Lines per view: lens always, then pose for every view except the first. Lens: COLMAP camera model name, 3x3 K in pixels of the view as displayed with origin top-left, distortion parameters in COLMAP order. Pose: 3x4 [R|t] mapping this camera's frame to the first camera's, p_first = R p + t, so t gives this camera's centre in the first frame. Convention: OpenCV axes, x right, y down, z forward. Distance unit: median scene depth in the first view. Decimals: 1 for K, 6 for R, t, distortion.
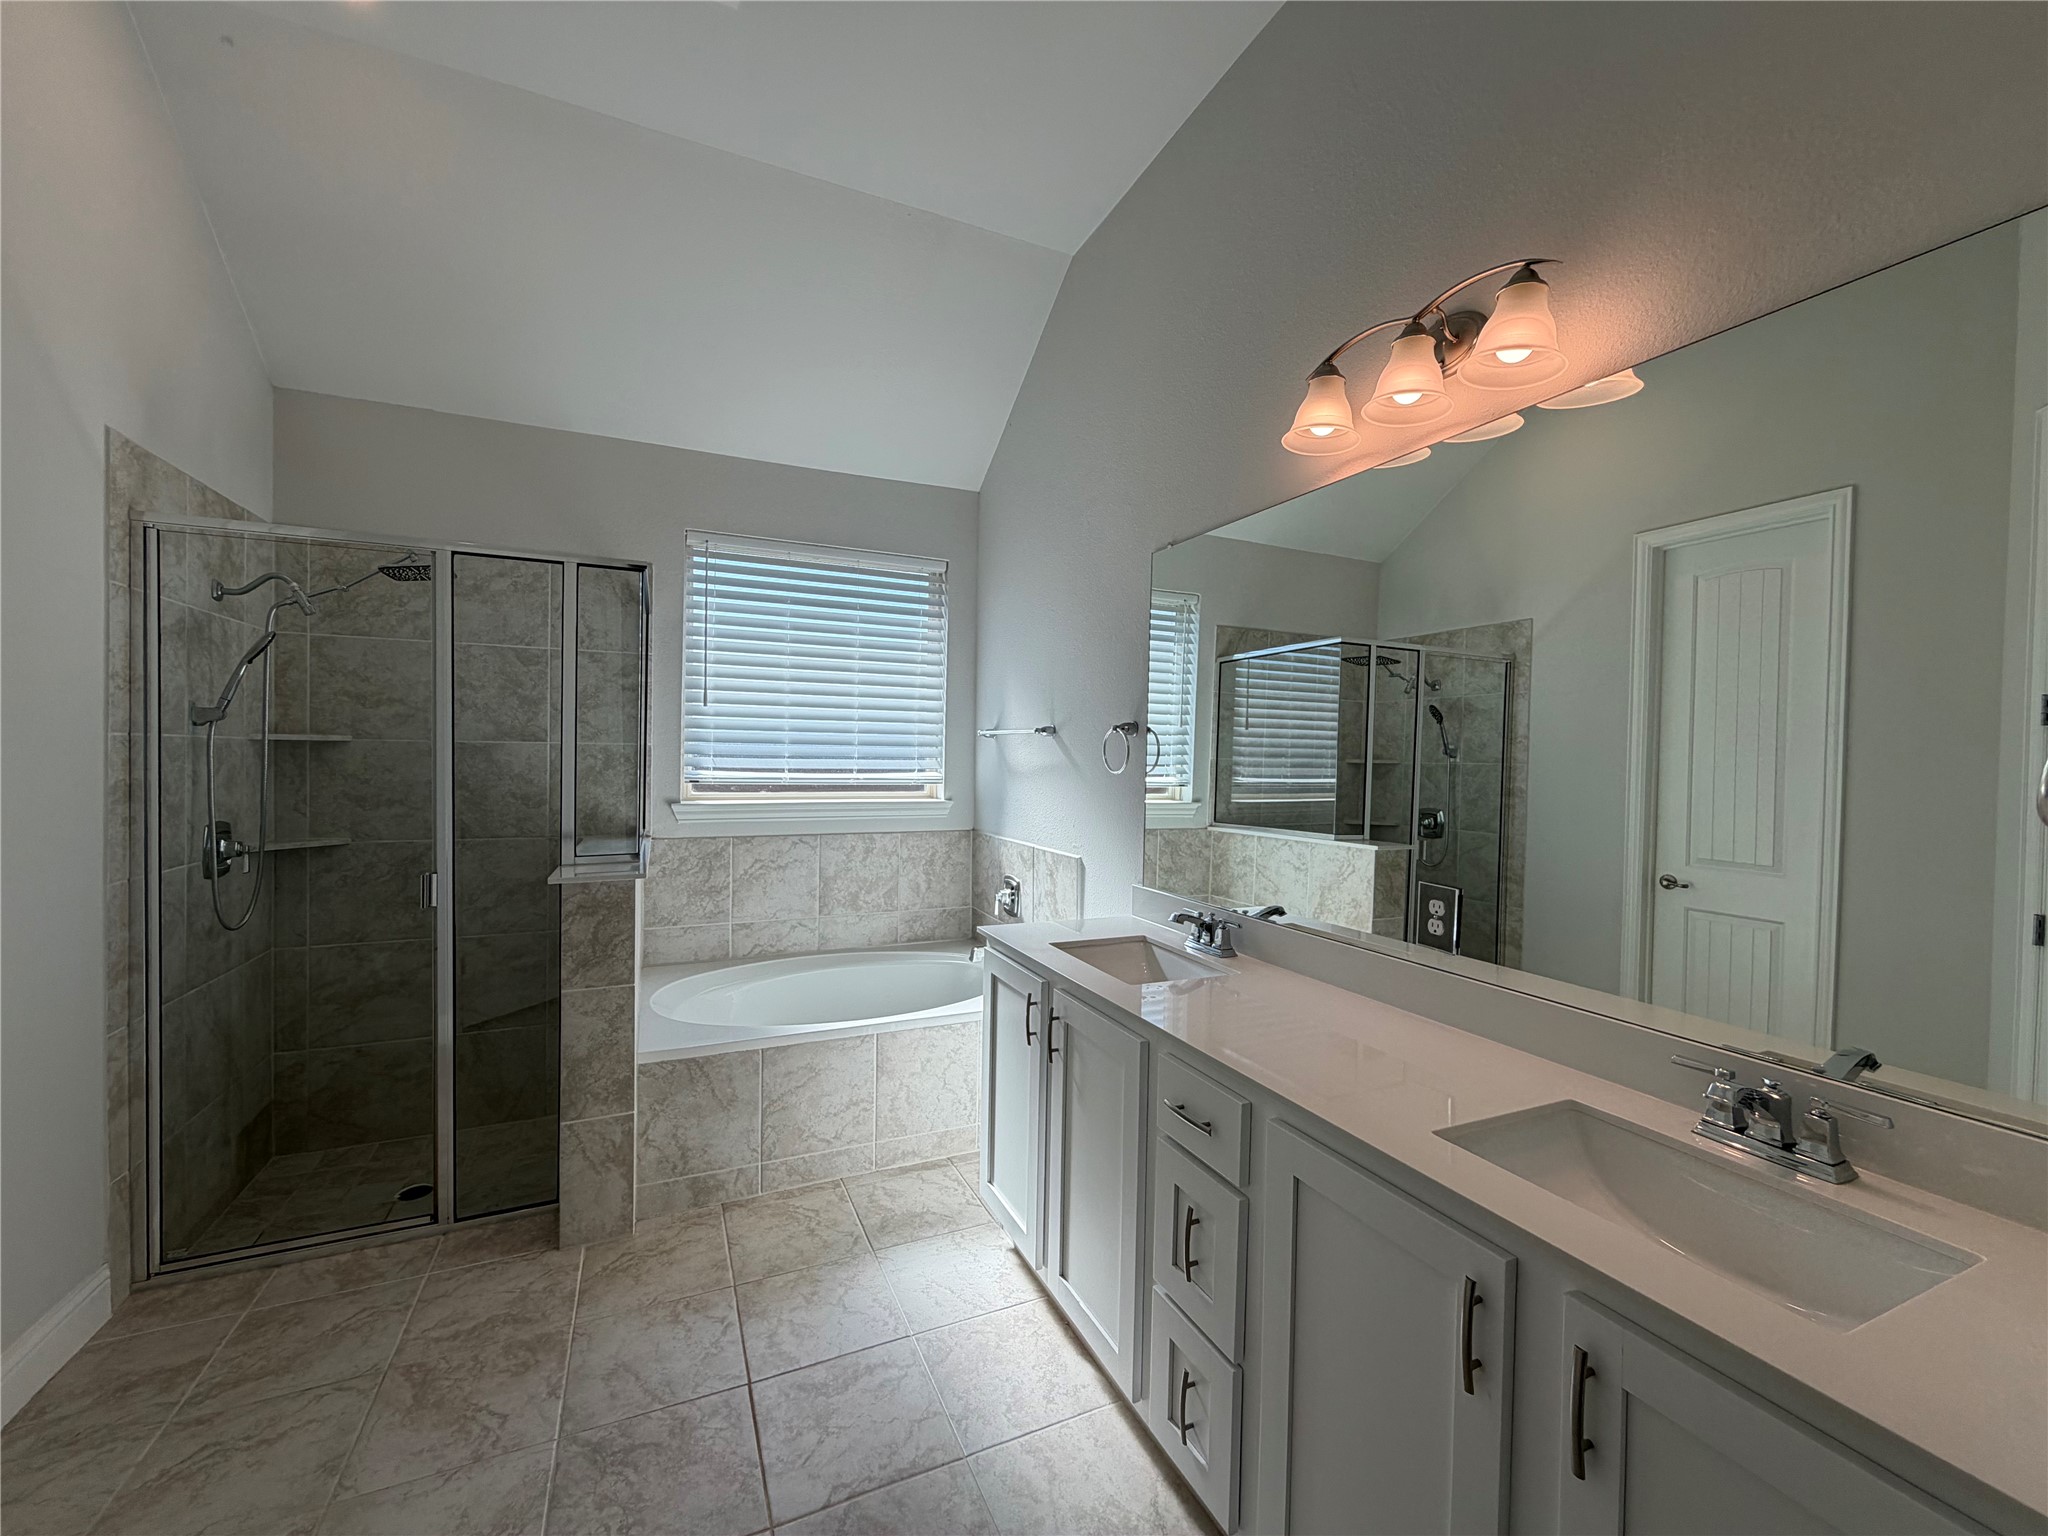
lens RADIAL K [[816.4, 0, 1011.7], [0, 816.4, 761.5], [0, 0, 1]] dist [0.000654, 0.000398]
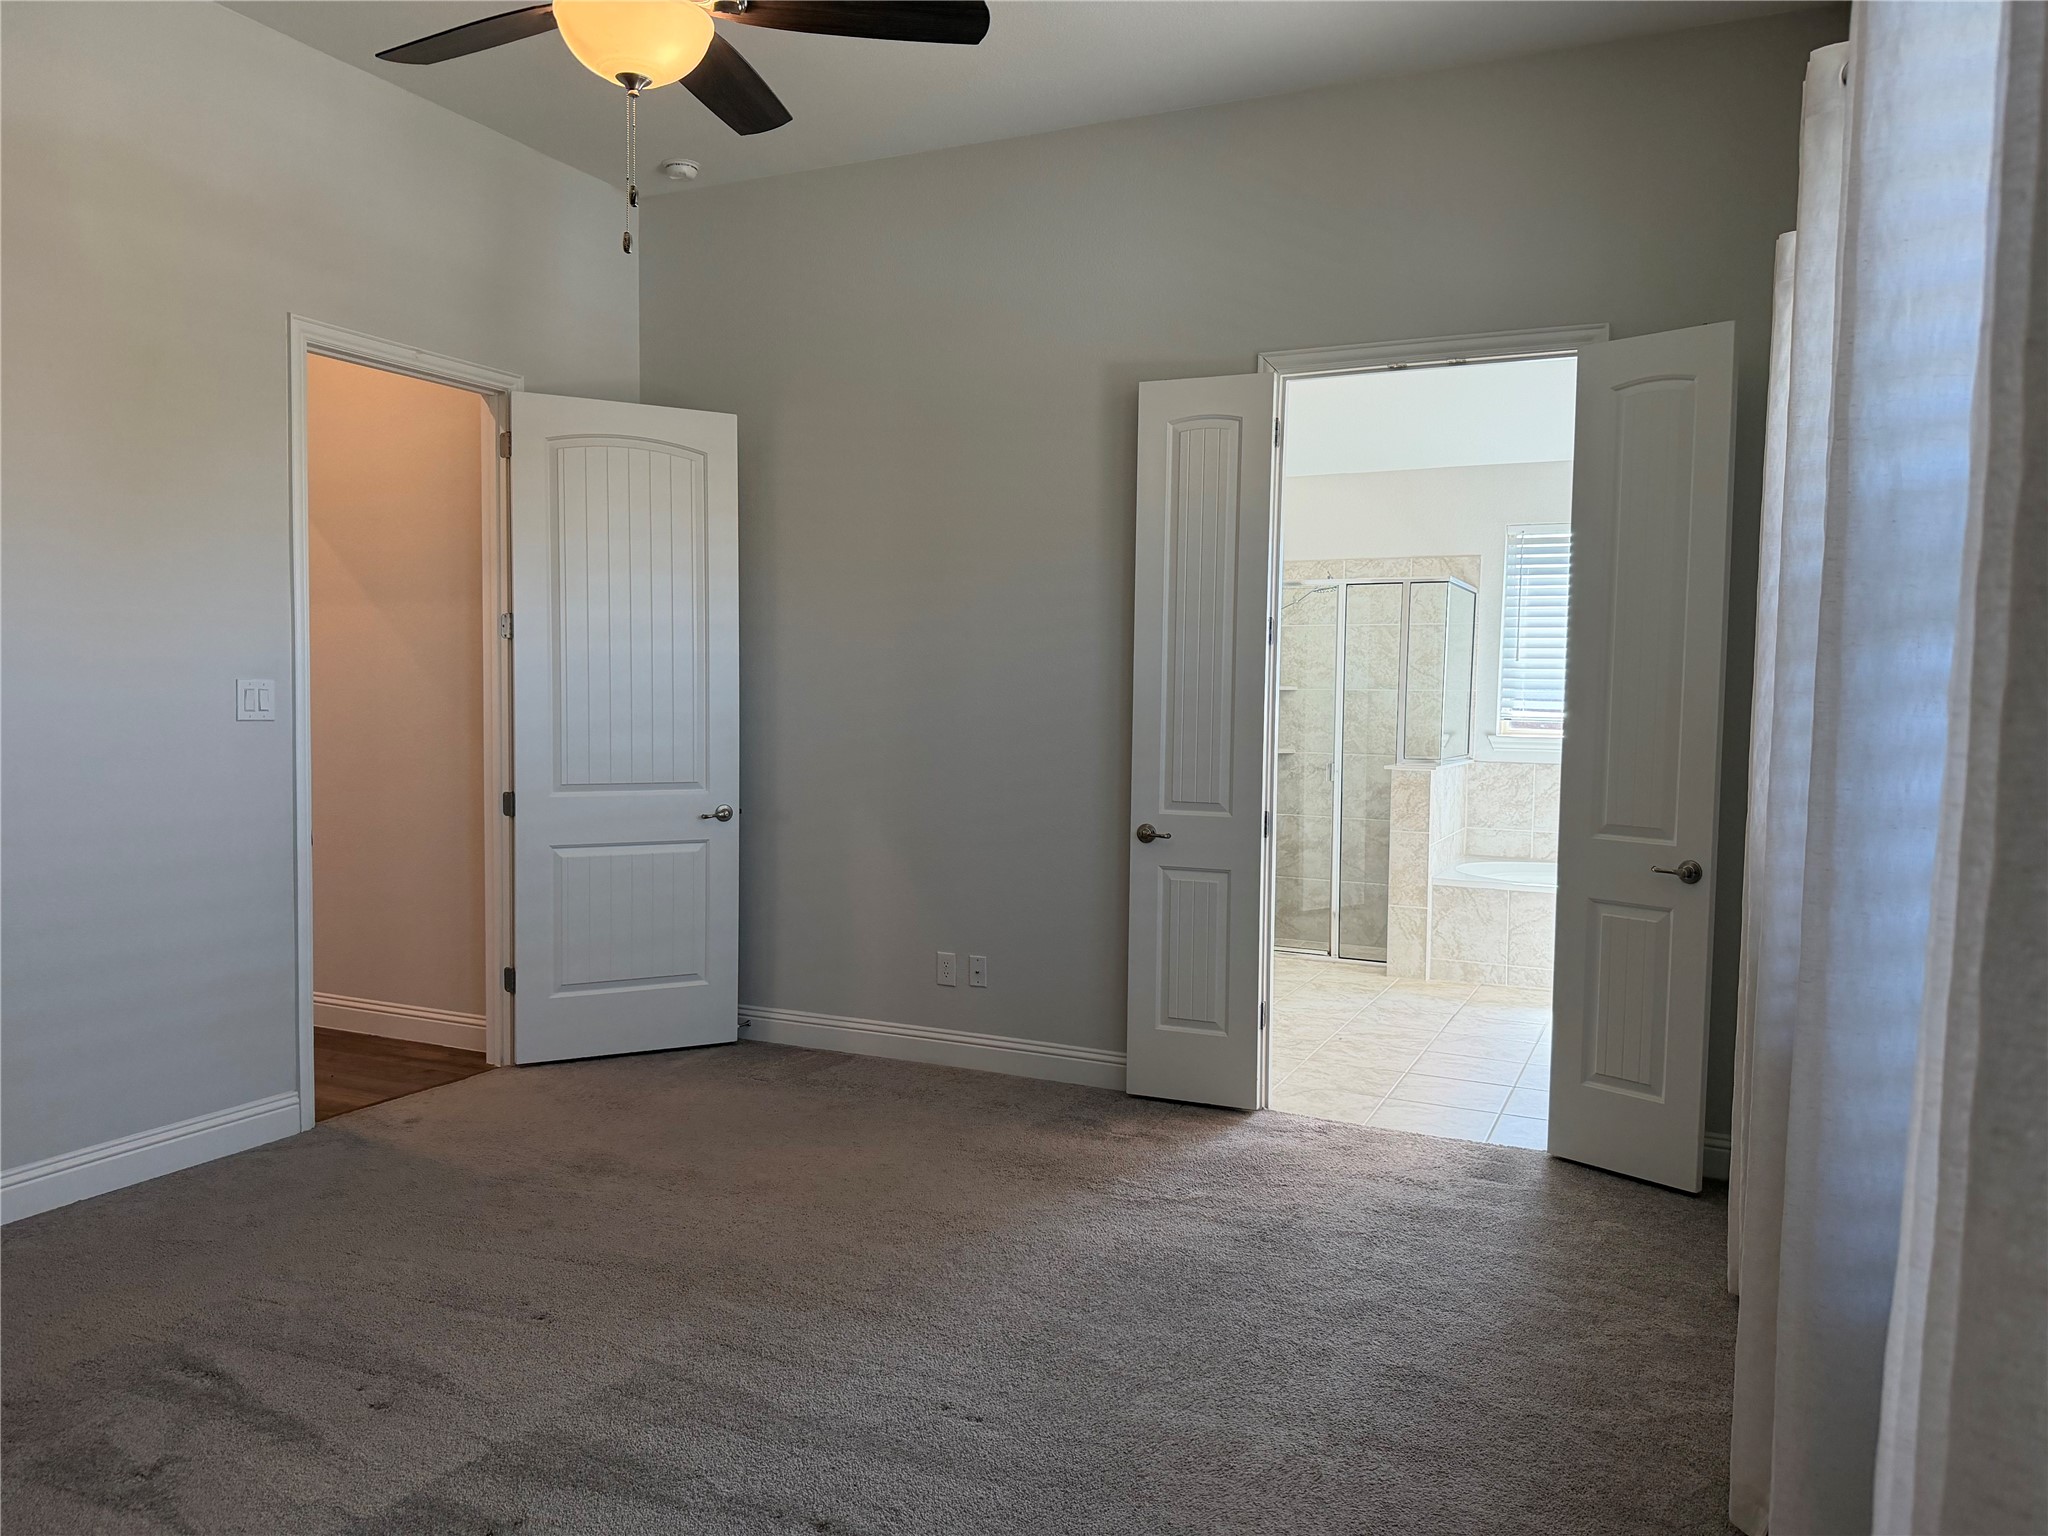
lens RADIAL K [[1432.0, 0, 1025.7], [0, 1432.0, 767.5], [0, 0, 1]] dist [0.135865, -0.236509]
pose [[0.650510, 0.036972, -0.758598, 1.095236], [-0.014332, 0.999234, 0.036410, 0.035685], [0.759363, -0.012813, 0.650541, -1.372277]]
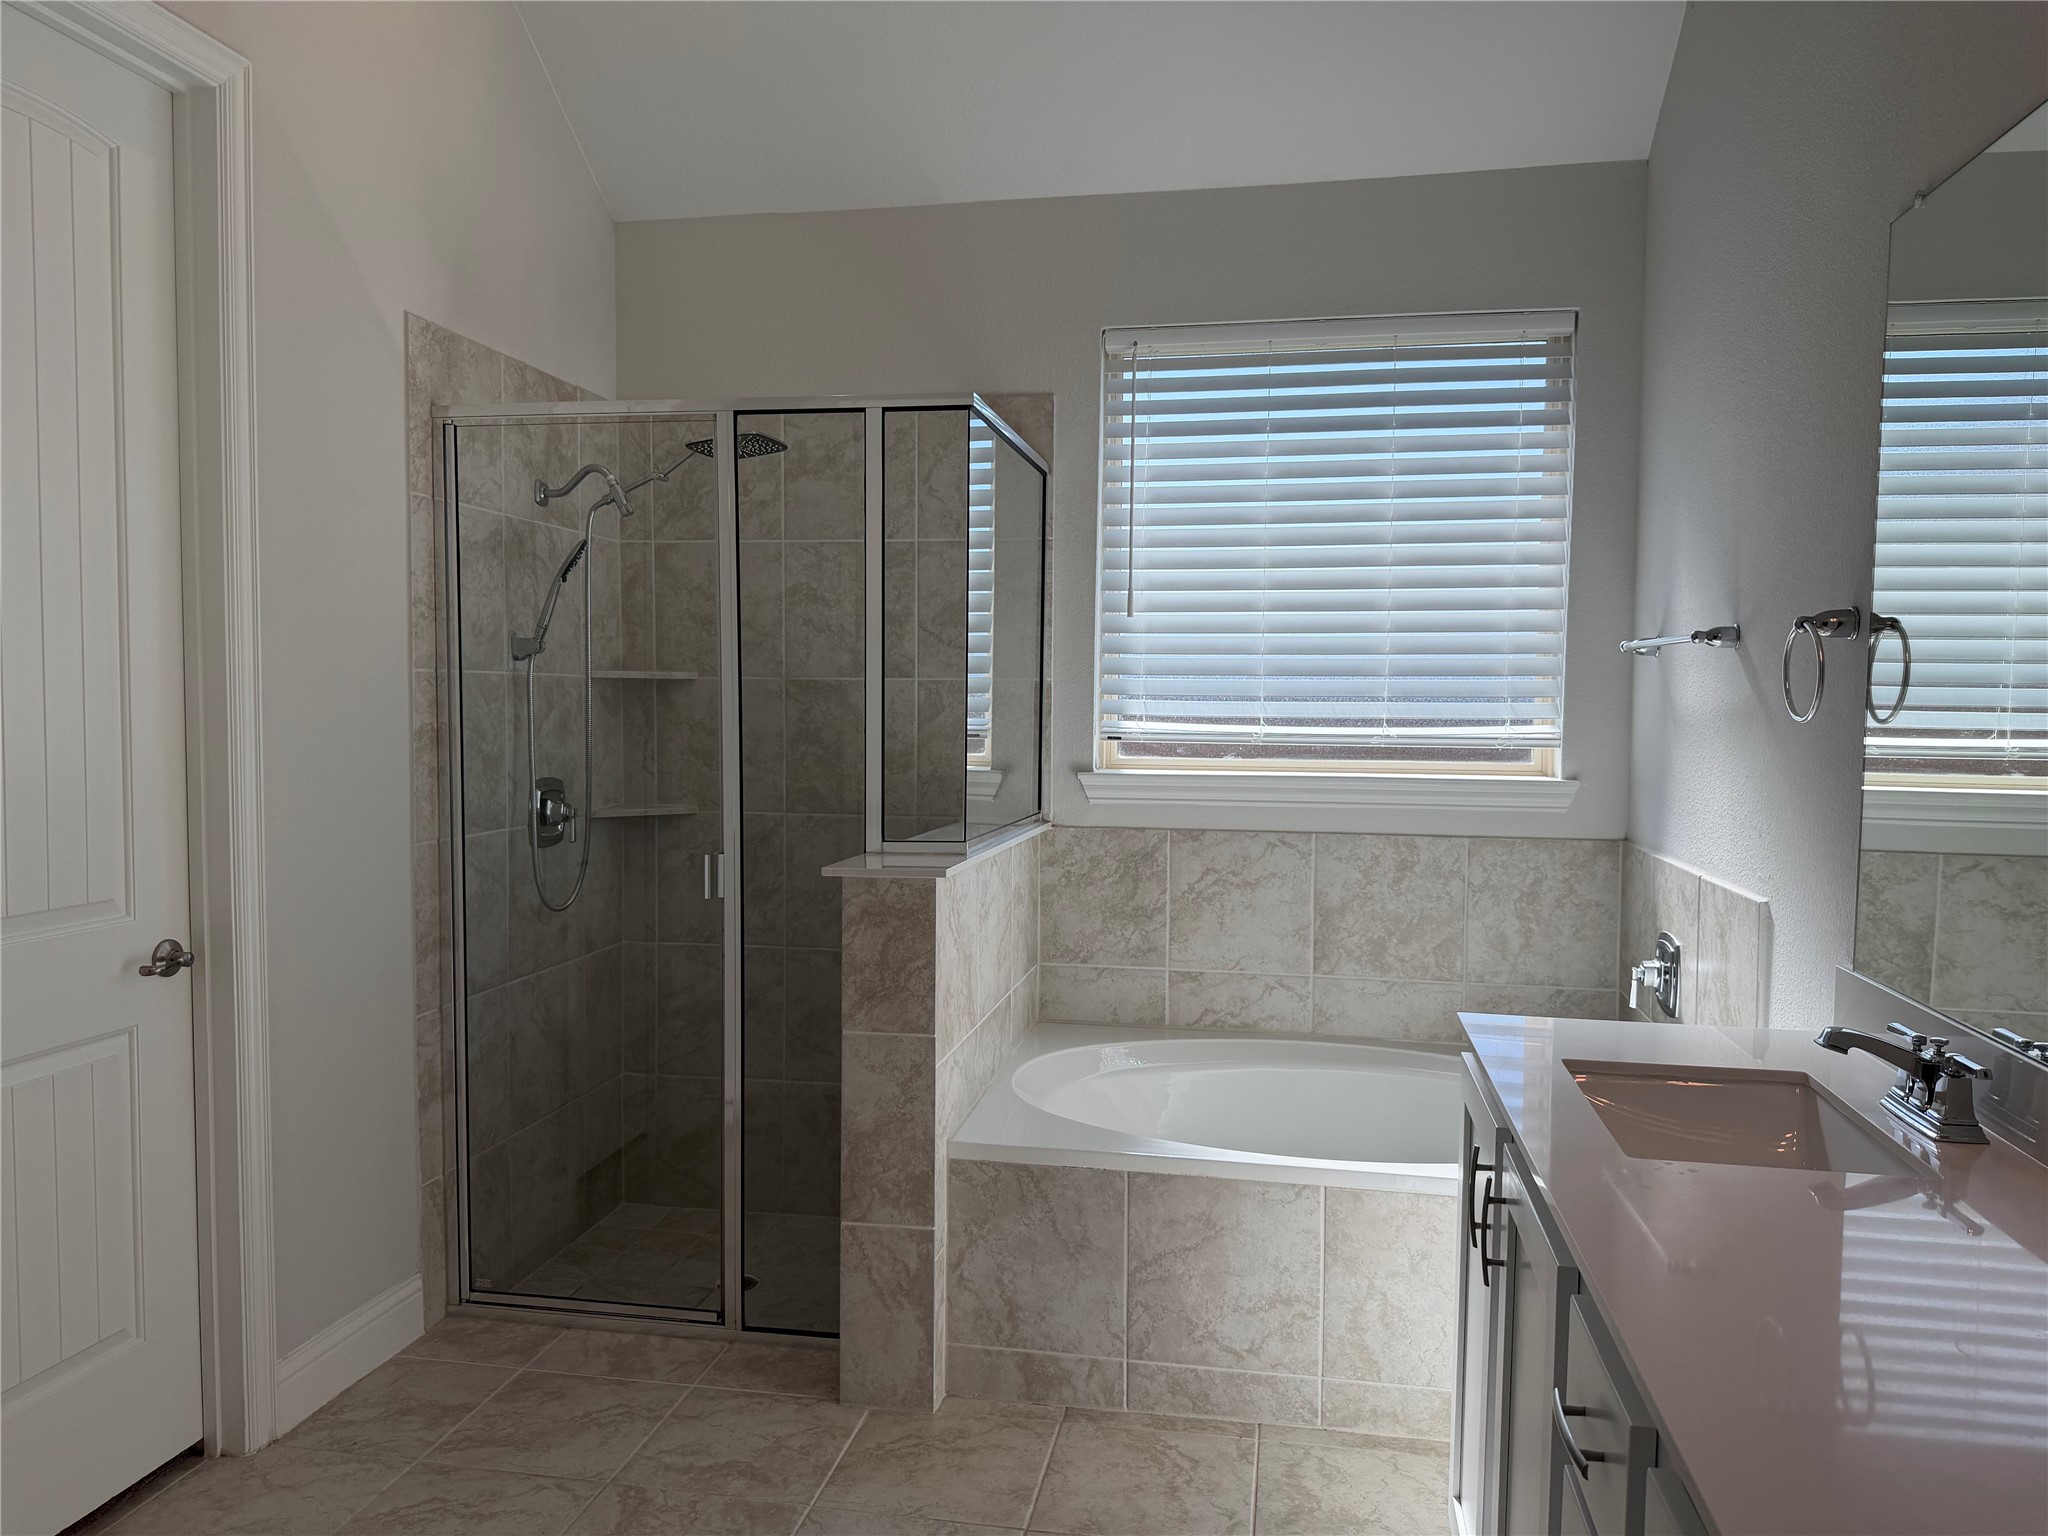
lens RADIAL K [[1432.0, 0, 1025.7], [0, 1432.0, 767.5], [0, 0, 1]] dist [0.135865, -0.236509]
pose [[0.822291, 0.020575, -0.568695, 0.229077], [-0.000539, 0.999374, 0.035377, 0.010740], [0.569066, -0.028783, 0.821788, 0.072224]]
